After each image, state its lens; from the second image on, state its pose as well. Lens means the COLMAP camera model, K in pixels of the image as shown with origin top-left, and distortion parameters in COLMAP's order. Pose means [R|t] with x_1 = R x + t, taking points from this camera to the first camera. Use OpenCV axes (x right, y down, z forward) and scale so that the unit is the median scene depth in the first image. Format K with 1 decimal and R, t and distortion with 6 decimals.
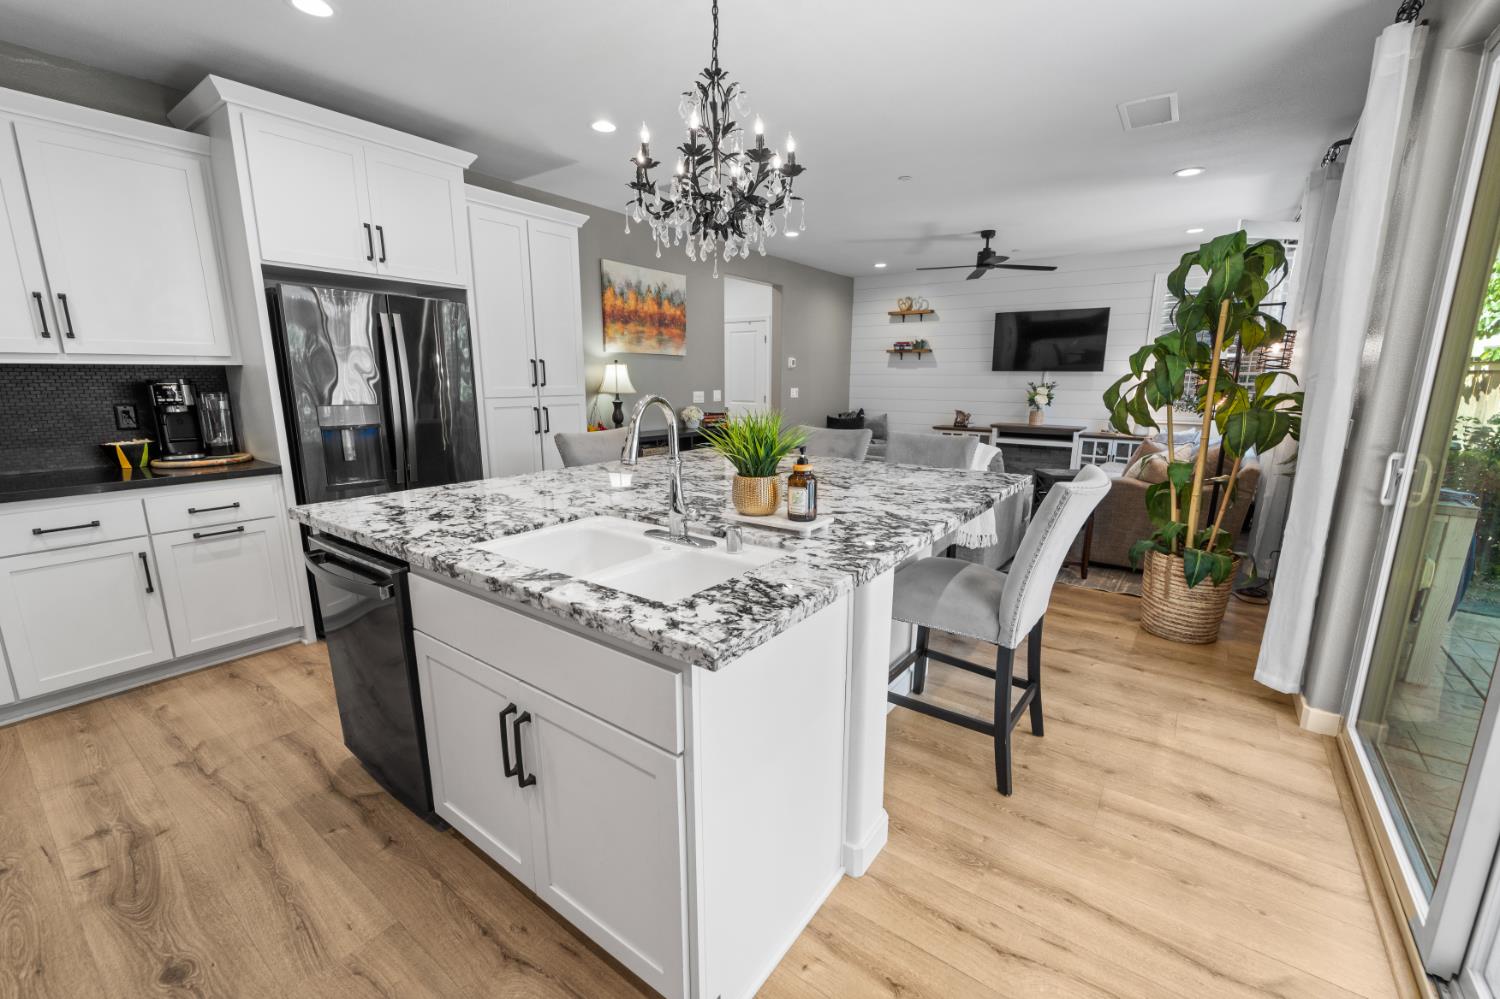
lens RADIAL K [[621.0, 0, 752.8], [0, 621.0, 519.8], [0, 0, 1]] dist [-0.000894, -0.000115]
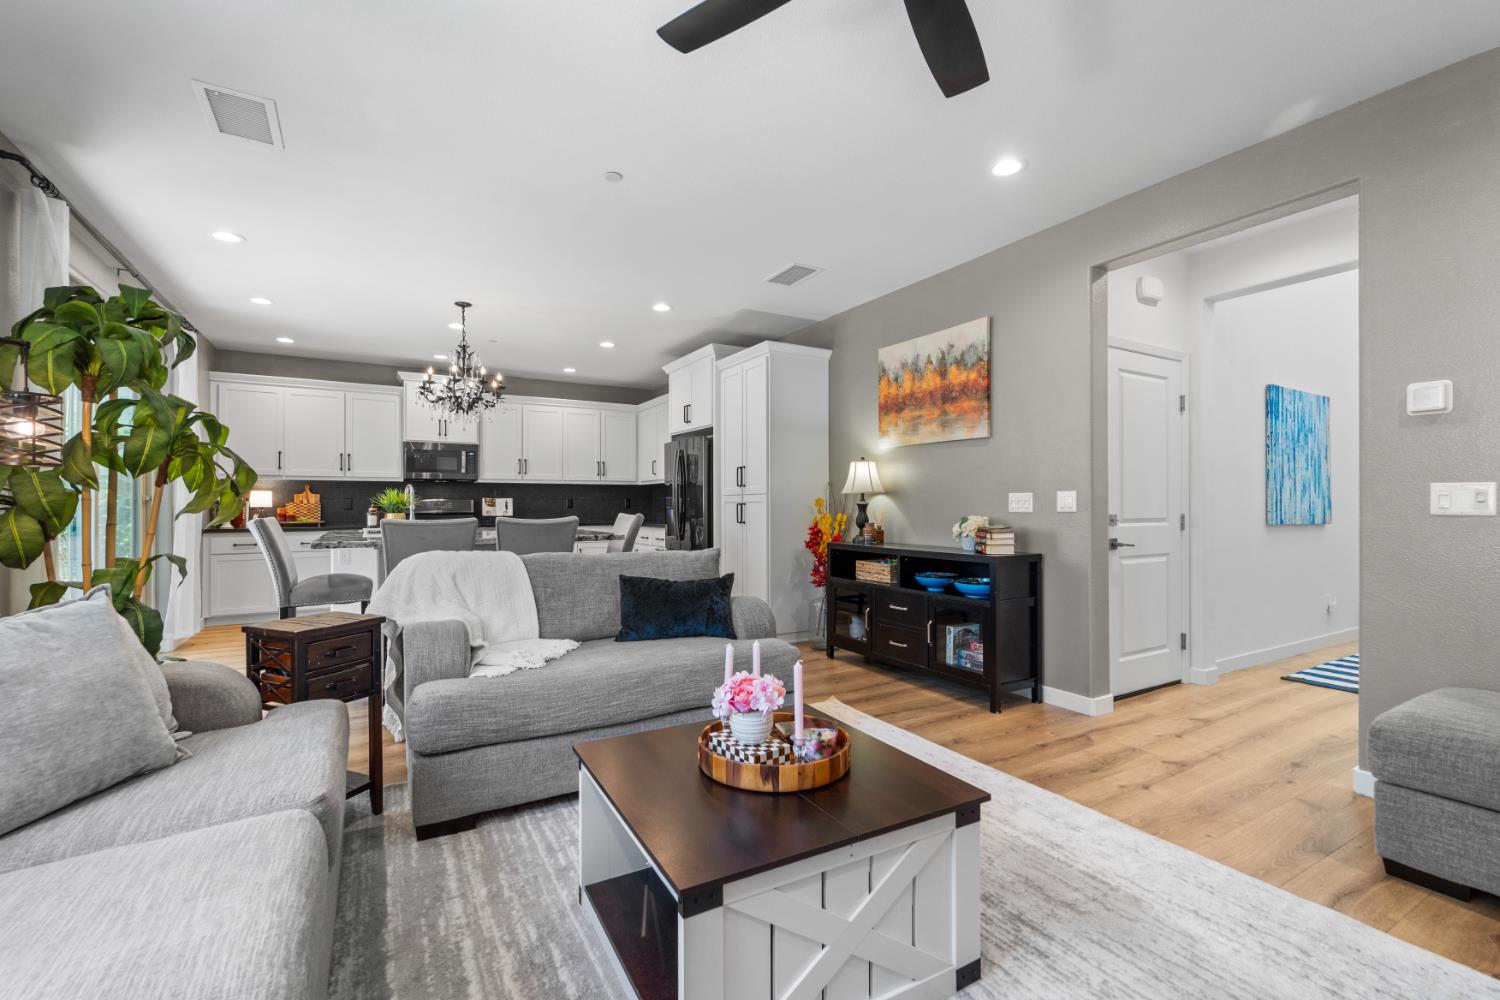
lens RADIAL K [[621.0, 0, 752.8], [0, 621.0, 520.3], [0, 0, 1]] dist [-0.000894, -0.000115]
pose [[-0.389391, 0.038852, -0.920253, 0.621062], [-0.192523, 0.973608, 0.122568, -0.230751], [0.900727, 0.224896, -0.371634, 1.125709]]
